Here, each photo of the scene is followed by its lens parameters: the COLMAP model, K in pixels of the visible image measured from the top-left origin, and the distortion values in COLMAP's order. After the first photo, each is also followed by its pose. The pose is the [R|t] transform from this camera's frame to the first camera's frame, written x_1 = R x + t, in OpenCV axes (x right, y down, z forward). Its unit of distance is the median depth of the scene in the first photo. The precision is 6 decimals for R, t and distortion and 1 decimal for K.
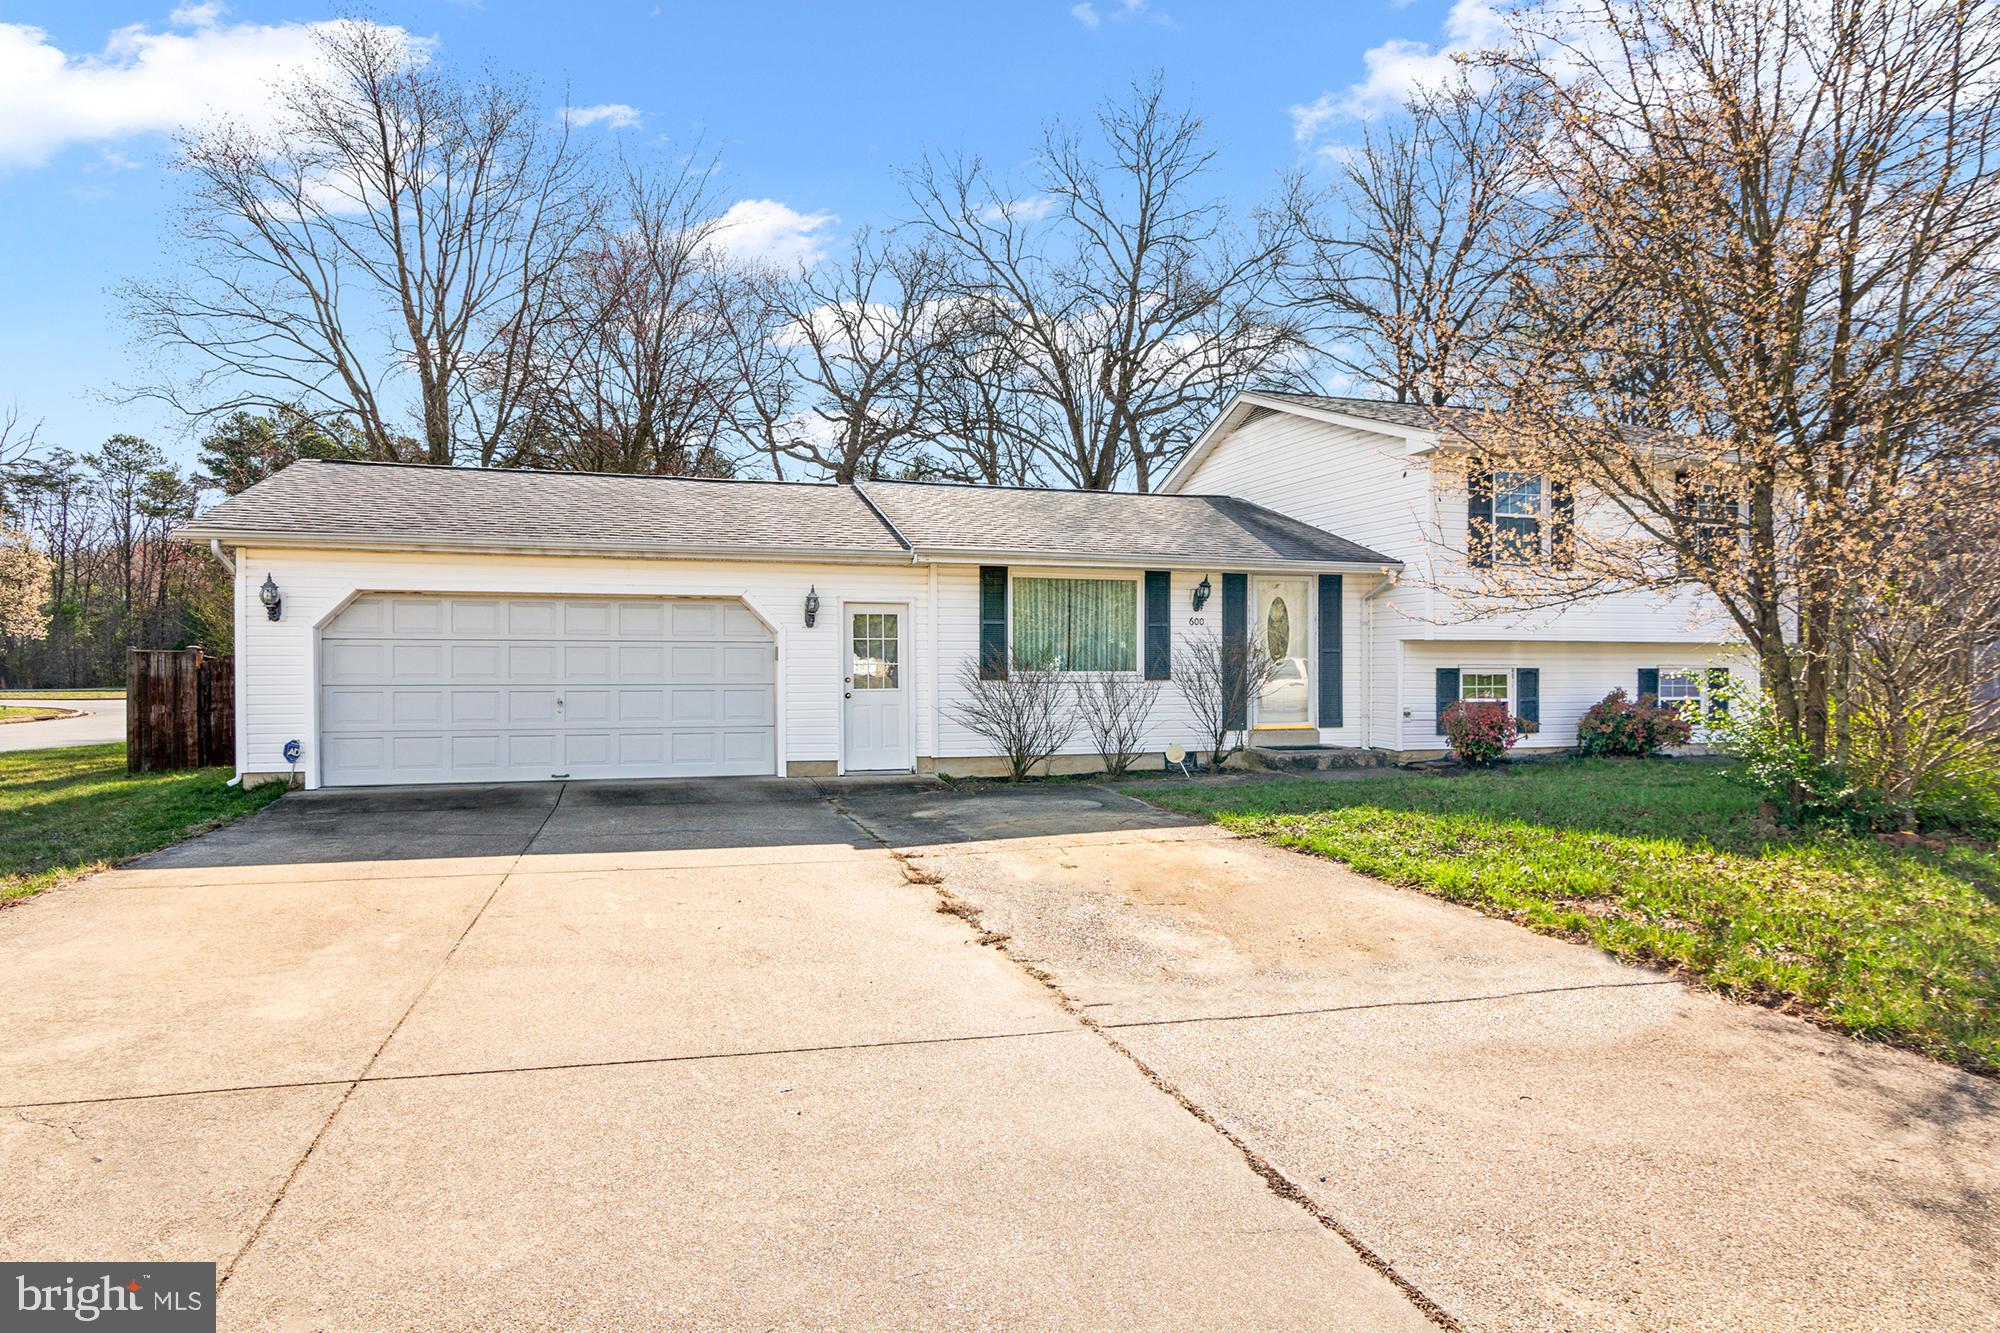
lens RADIAL K [[1131.6, 0, 1000.0], [0, 1131.6, 666.5], [0, 0, 1]] dist [-0.003882, 0.000481]
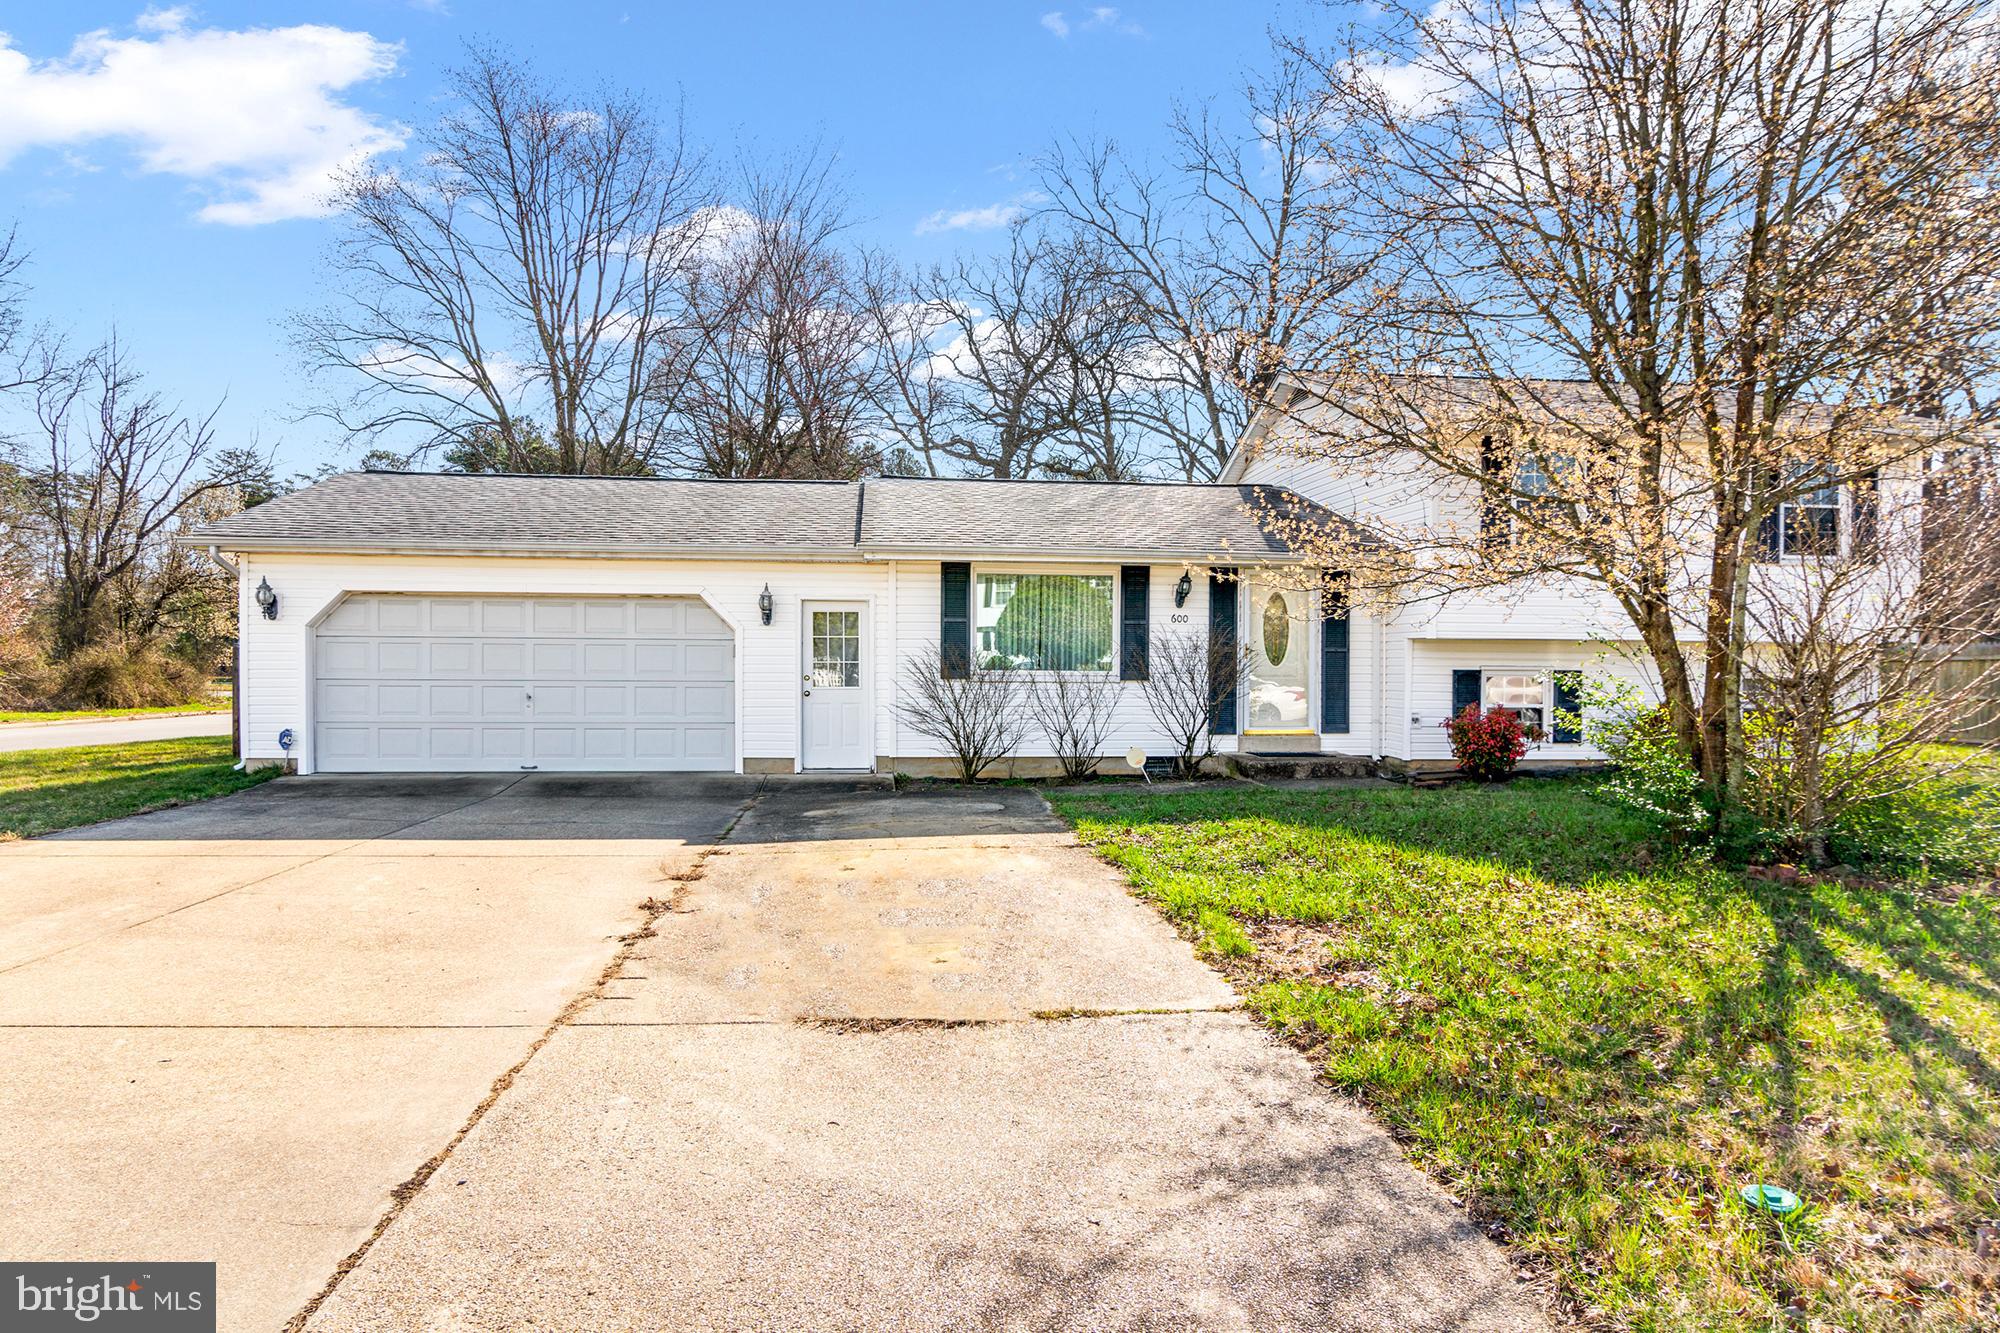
lens RADIAL K [[1161.4, 0, 1000.0], [0, 1161.4, 666.5], [0, 0, 1]] dist [-0.001775, -0.000626]
pose [[0.983475, 0.005645, -0.180958, 0.218205], [-0.005595, 0.999984, 0.000787, 0.000171], [0.180960, 0.000238, 0.983490, 0.021254]]
